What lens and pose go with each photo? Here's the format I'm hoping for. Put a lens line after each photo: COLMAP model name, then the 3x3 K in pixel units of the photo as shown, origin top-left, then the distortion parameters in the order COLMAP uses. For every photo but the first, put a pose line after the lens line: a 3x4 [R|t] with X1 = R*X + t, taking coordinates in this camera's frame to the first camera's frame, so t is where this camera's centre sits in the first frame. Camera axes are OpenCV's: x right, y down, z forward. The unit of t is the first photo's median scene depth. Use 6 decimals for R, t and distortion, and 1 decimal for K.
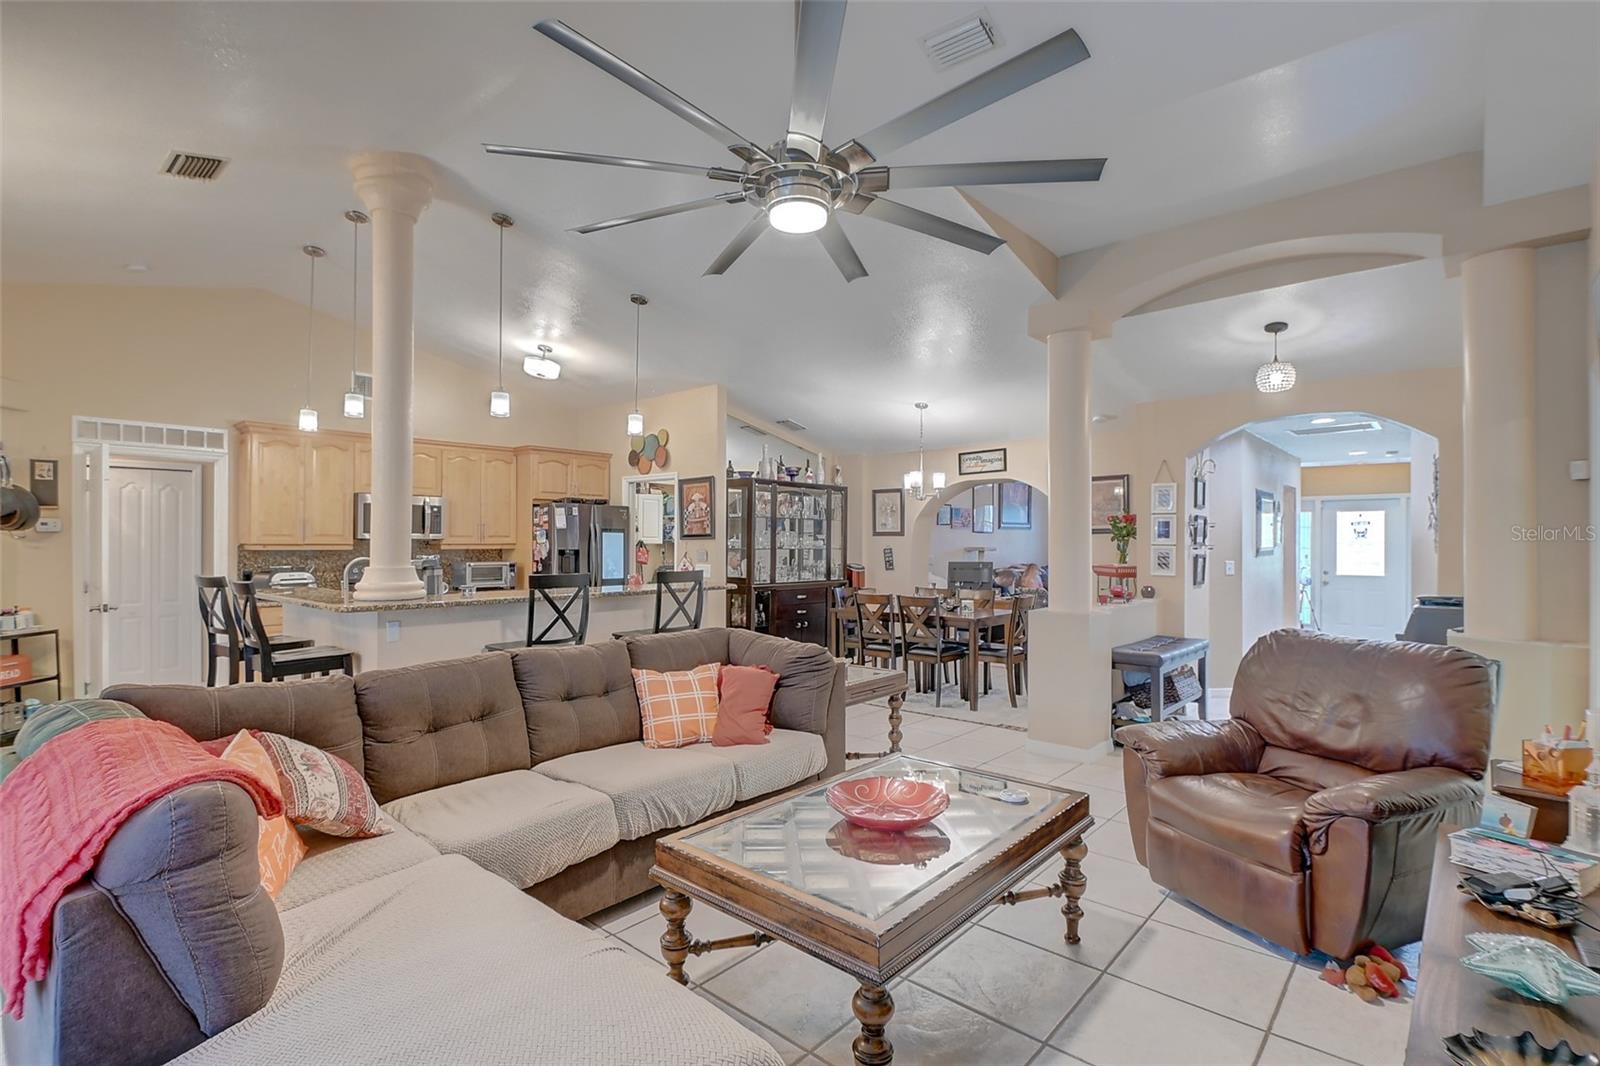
lens RADIAL K [[752.2, 0, 800.0], [0, 752.2, 533.0], [0, 0, 1]] dist [0.003956, 0.000022]
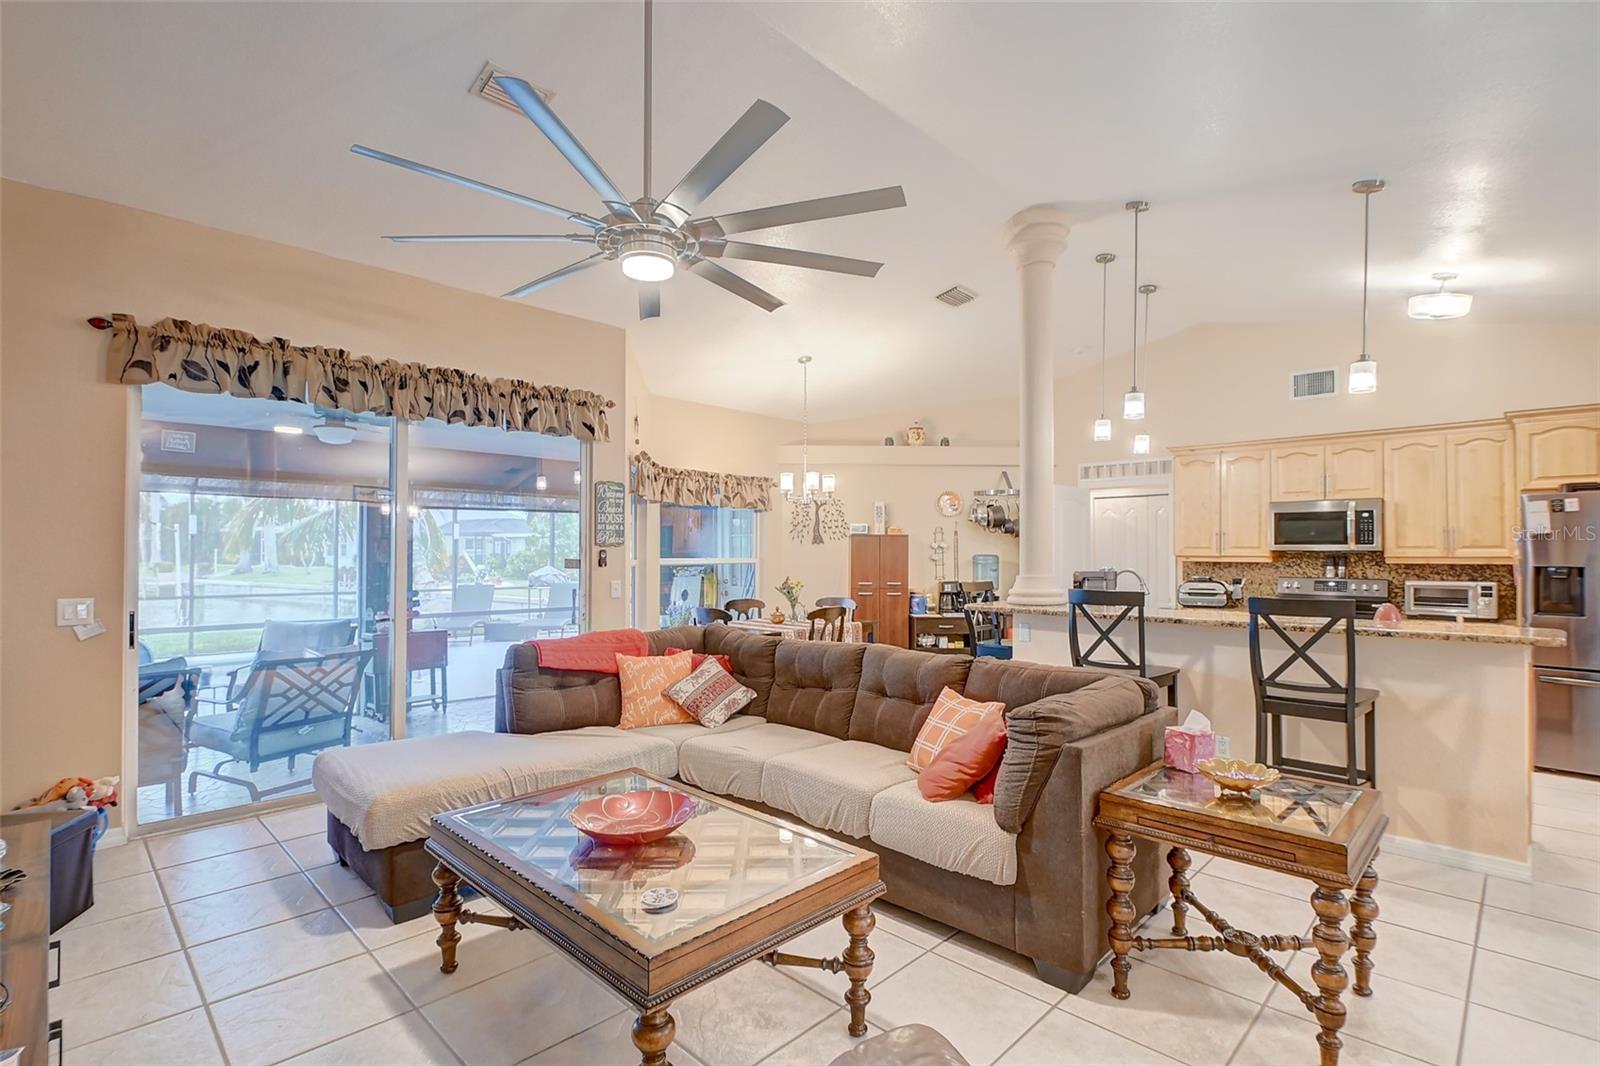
lens RADIAL K [[742.9, 0, 799.5], [0, 742.9, 541.4], [0, 0, 1]] dist [-0.000224, -0.012562]
pose [[-0.038492, -0.017736, -0.999102, 0.361492], [0.009952, 0.999786, -0.018131, 0.006364], [0.999209, -0.010641, -0.038307, 0.441233]]
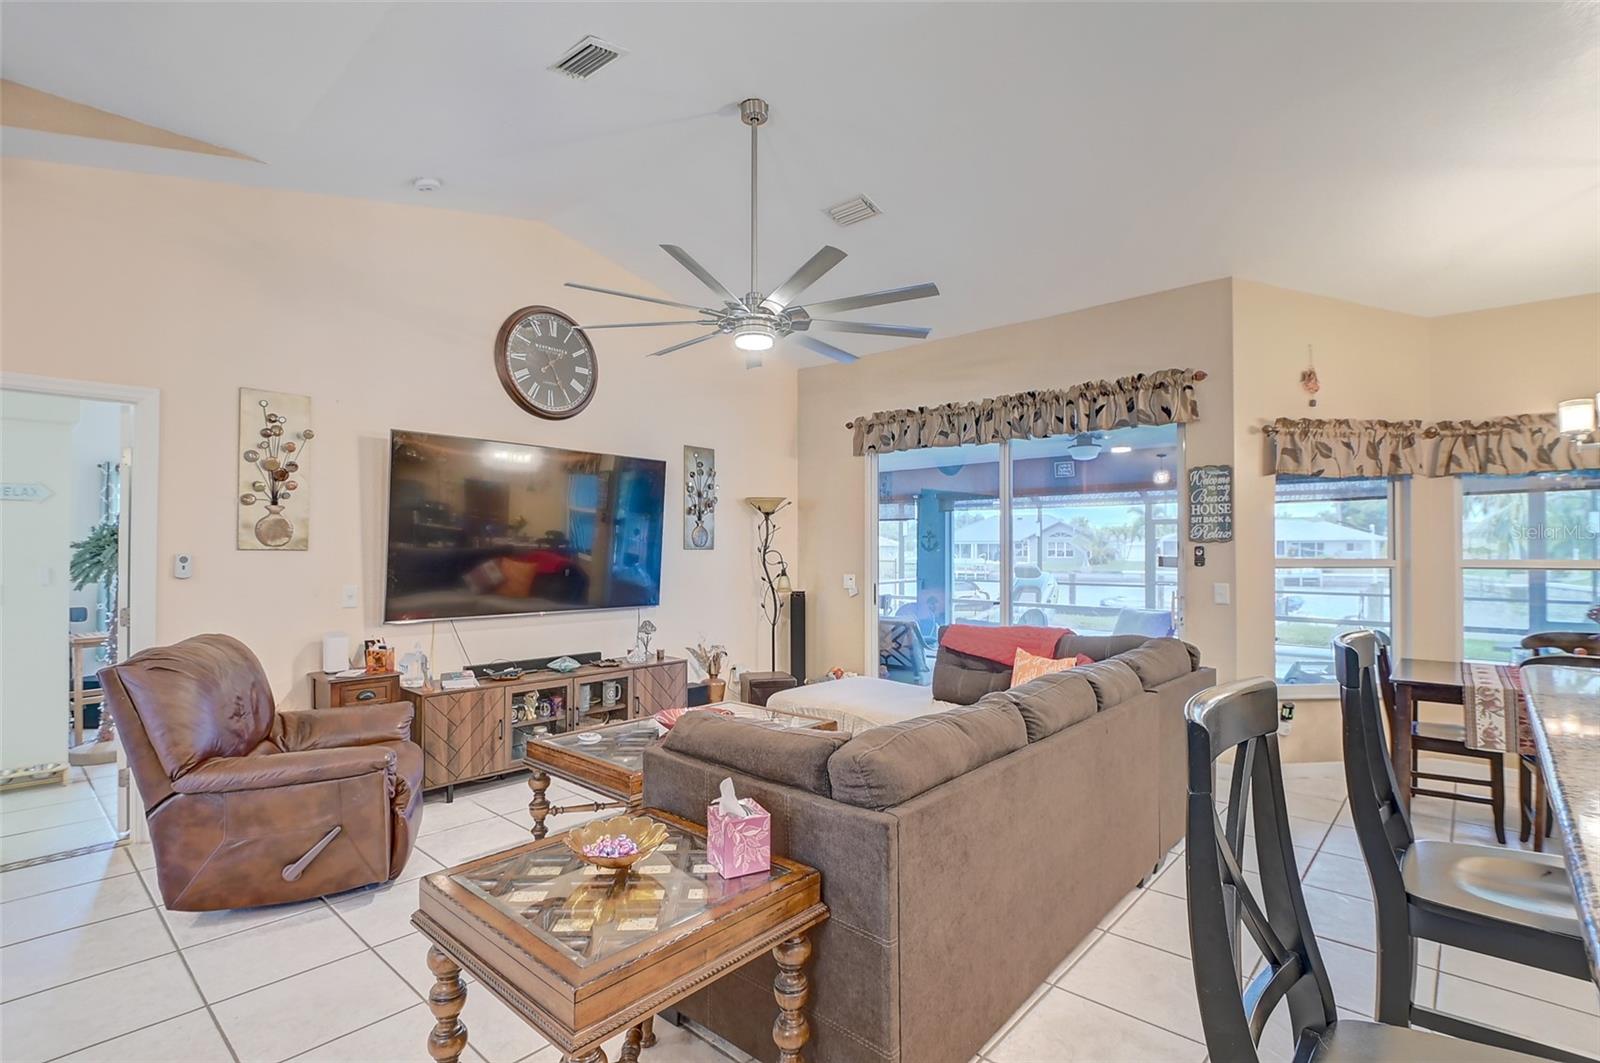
lens RADIAL K [[752.2, 0, 794.6], [0, 752.2, 540.6], [0, 0, 1]] dist [-0.000559, -0.001519]
pose [[-0.999997, -0.002173, -0.000650, -0.041404], [-0.002157, 0.999716, -0.023745, 0.010495], [0.000701, -0.023743, -0.999718, 0.879948]]
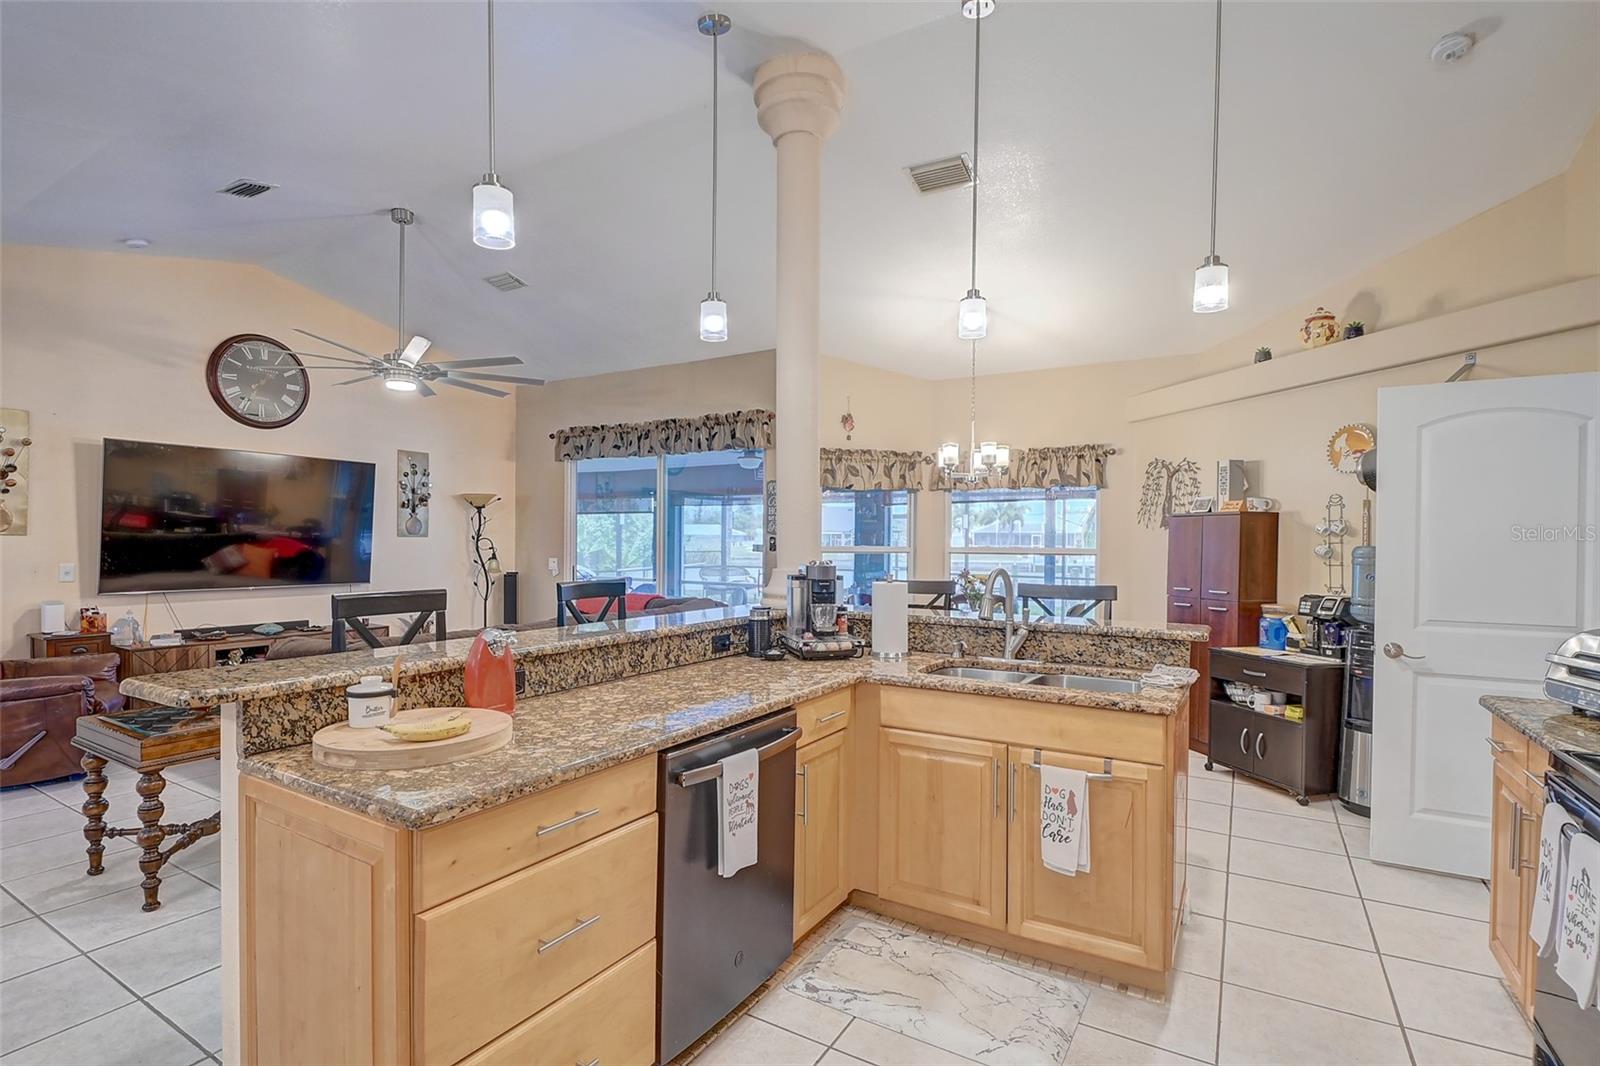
lens RADIAL K [[757.7, 0, 796.1], [0, 757.7, 542.6], [0, 0, 1]] dist [0.000635, -0.012256]
pose [[-0.979807, -0.007708, -0.199795, -0.242925], [-0.006260, 0.999949, -0.007882, 0.013067], [0.199846, -0.006473, -0.979806, 1.145537]]
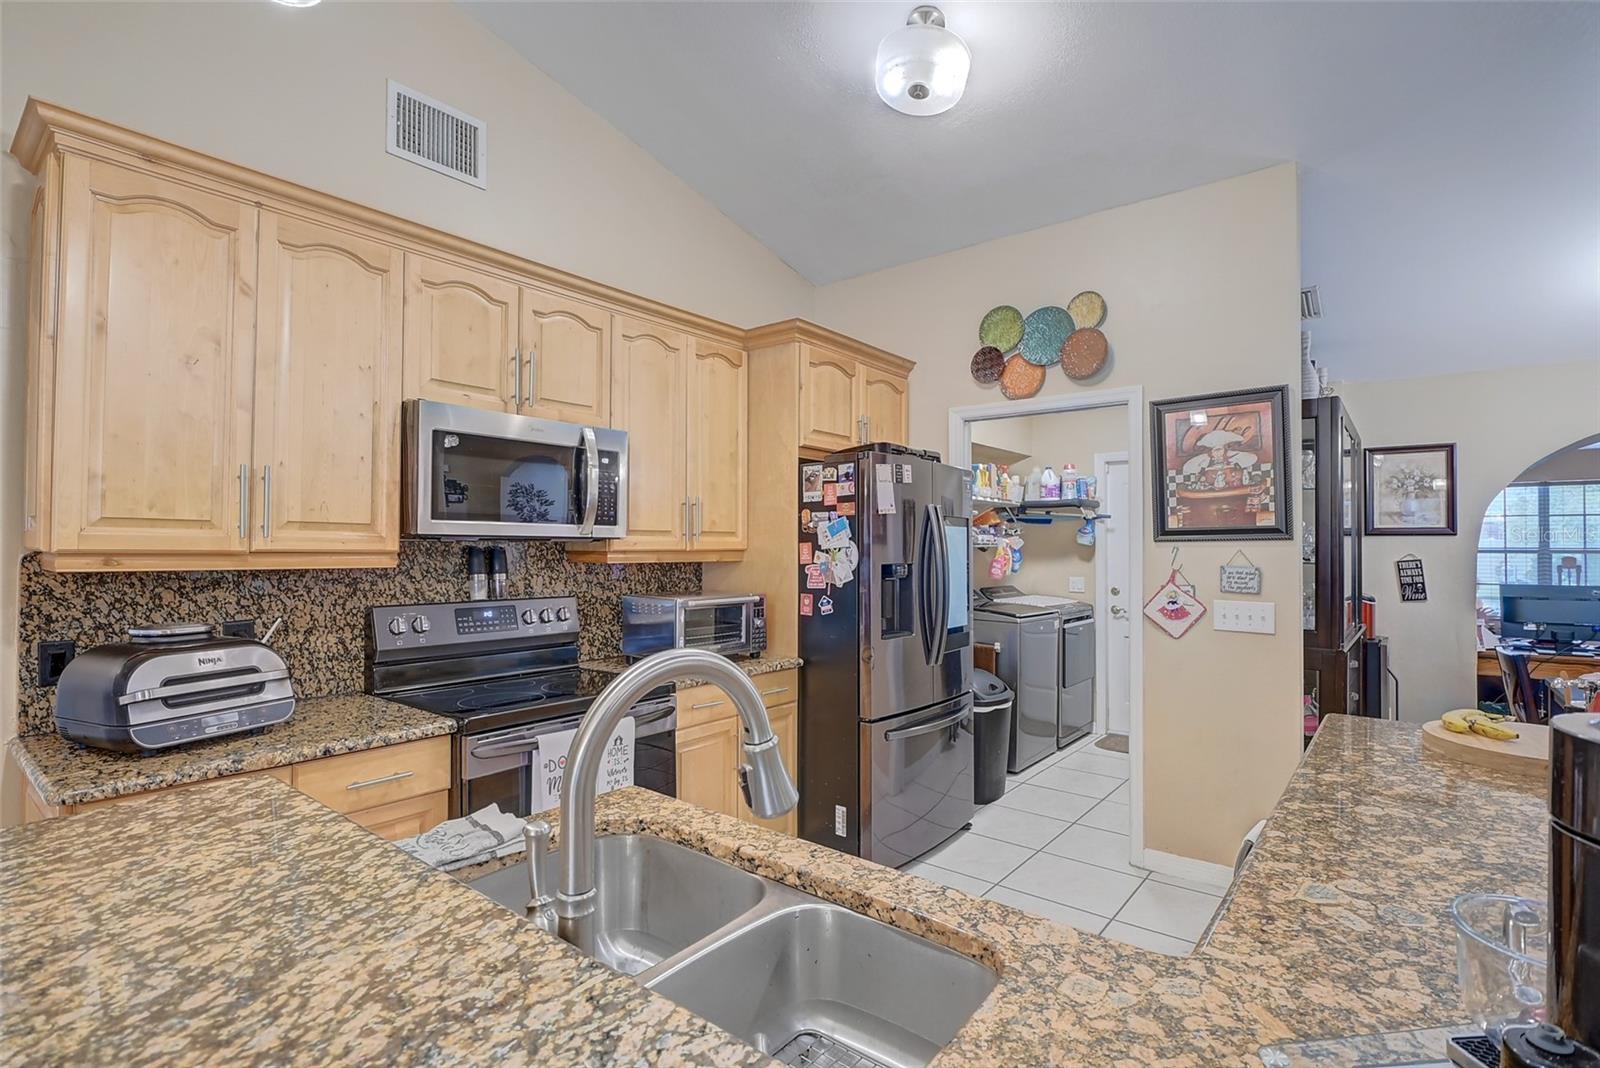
lens RADIAL K [[756.9, 0, 800.0], [0, 756.9, 534.0], [0, 0, 1]] dist [-0.000842, -0.000602]
pose [[0.998709, 0.000919, 0.050790, -0.430239], [-0.000564, 0.999975, -0.007021, 0.008876], [-0.050795, 0.006984, 0.998685, 0.650166]]
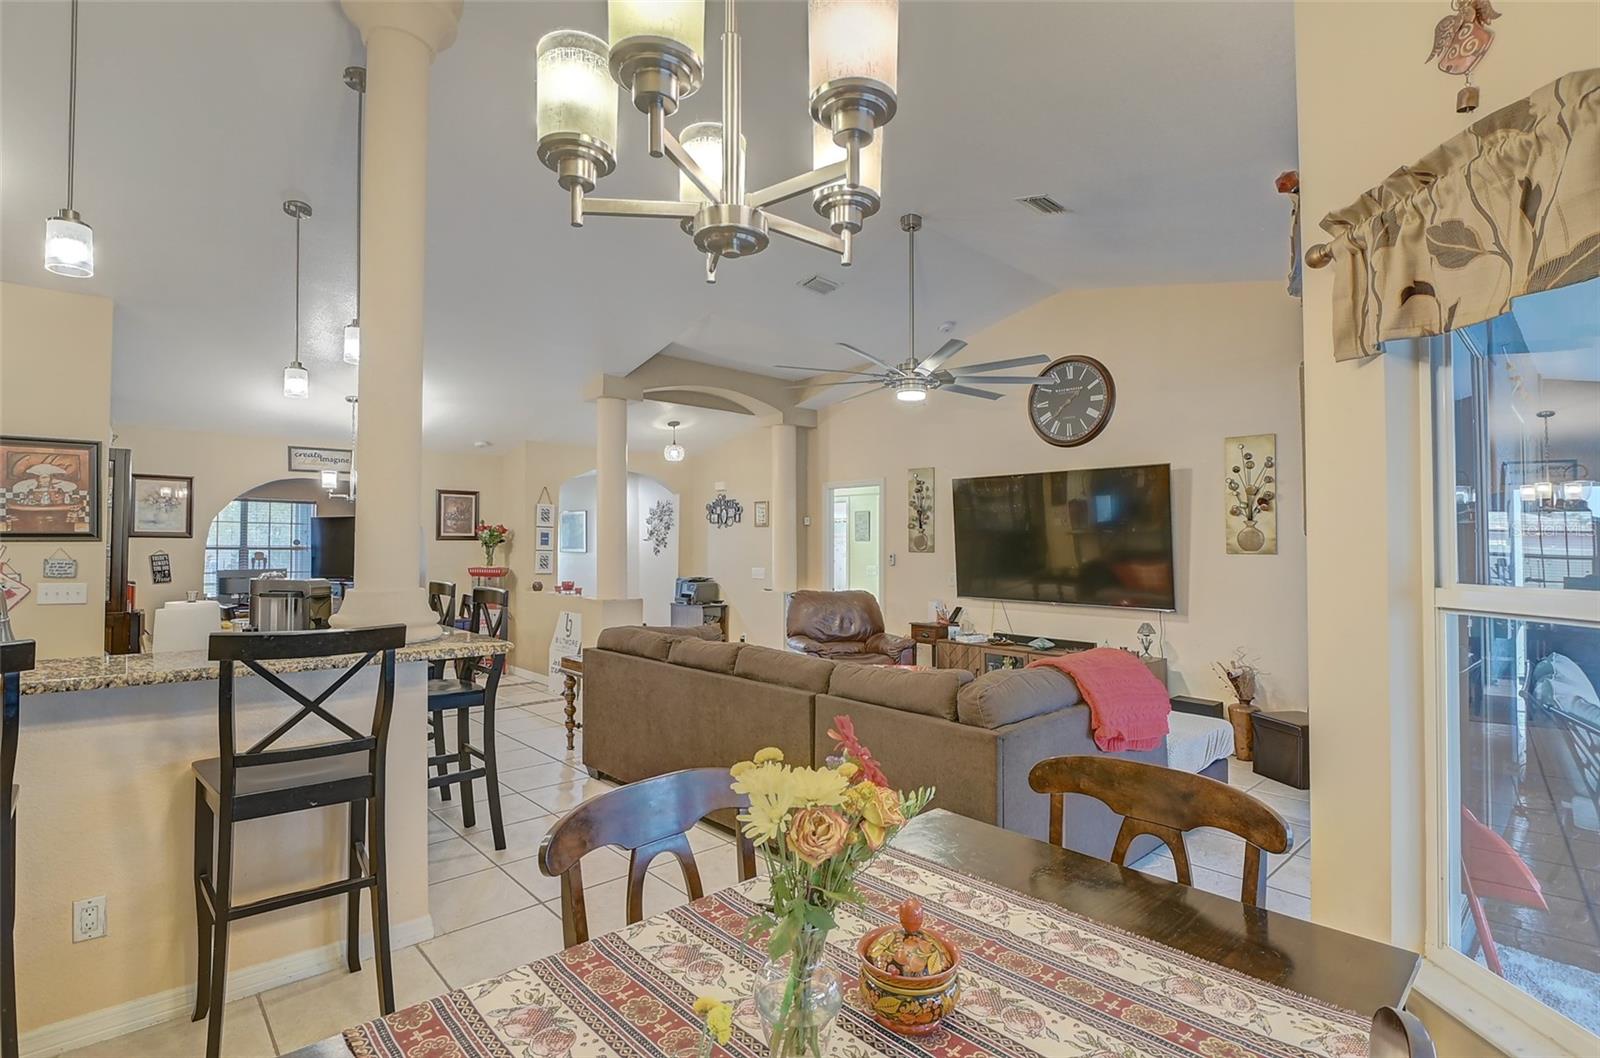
lens RADIAL K [[752.2, 0, 794.6], [0, 752.2, 538.1], [0, 0, 1]] dist [-0.000559, -0.001519]
pose [[0.108702, 0.014789, 0.993964, -0.727723], [-0.019424, 0.999730, -0.012750, 0.002397], [-0.993885, -0.017921, 0.108960, 0.379522]]
